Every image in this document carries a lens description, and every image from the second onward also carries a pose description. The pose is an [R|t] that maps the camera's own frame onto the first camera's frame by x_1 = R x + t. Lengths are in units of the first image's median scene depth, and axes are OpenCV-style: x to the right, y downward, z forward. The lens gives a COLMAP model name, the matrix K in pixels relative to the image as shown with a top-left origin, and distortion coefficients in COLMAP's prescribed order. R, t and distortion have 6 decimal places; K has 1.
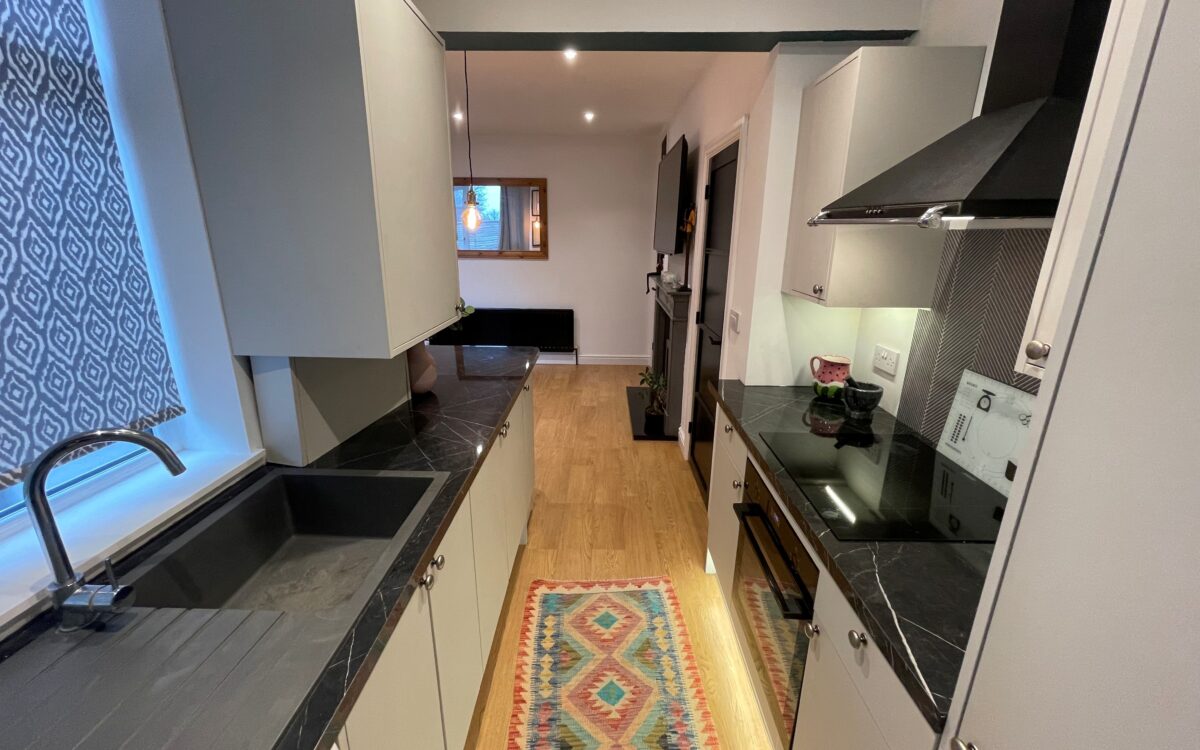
lens RADIAL K [[484.5, 0, 595.0], [0, 484.5, 380.0], [0, 0, 1]] dist [0.000711, 0.000291]
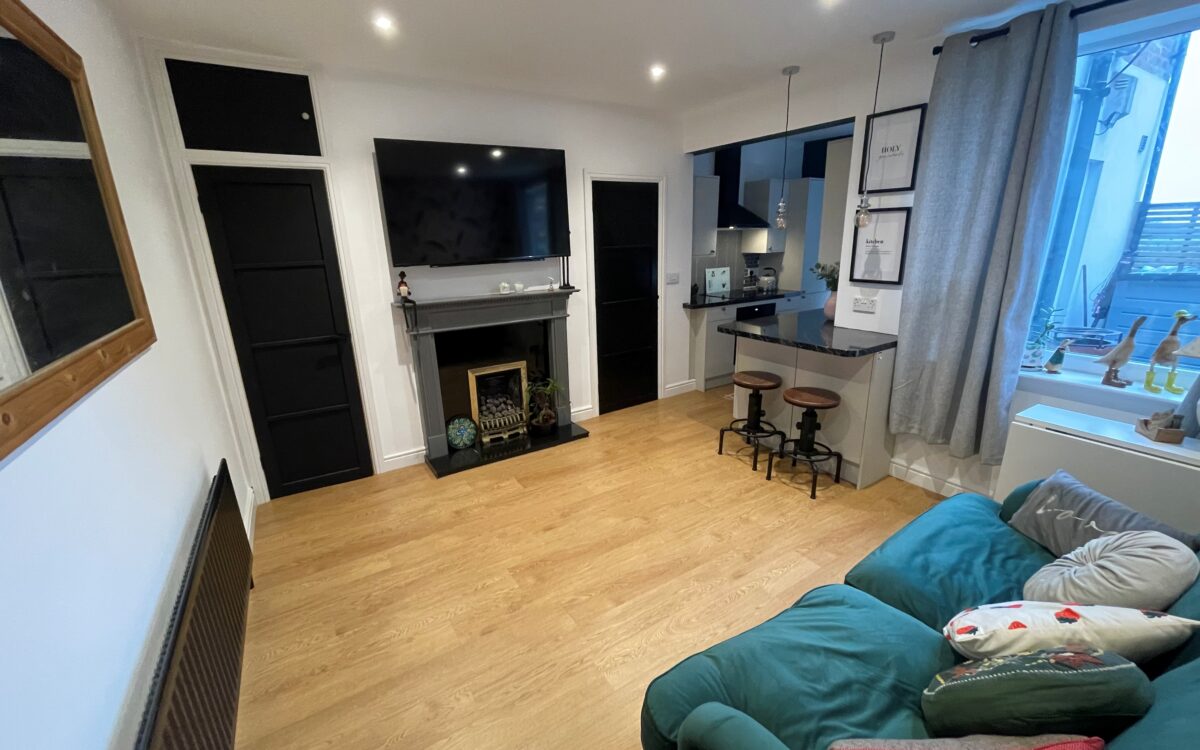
lens RADIAL K [[484.5, 0, 595.0], [0, 484.5, 380.0], [0, 0, 1]] dist [0.000711, 0.000291]
pose [[-0.550853, -0.237381, 0.800132, -1.658950], [0.266033, 0.858749, 0.437923, -0.981588], [-0.791067, 0.454093, -0.409894, 3.084498]]
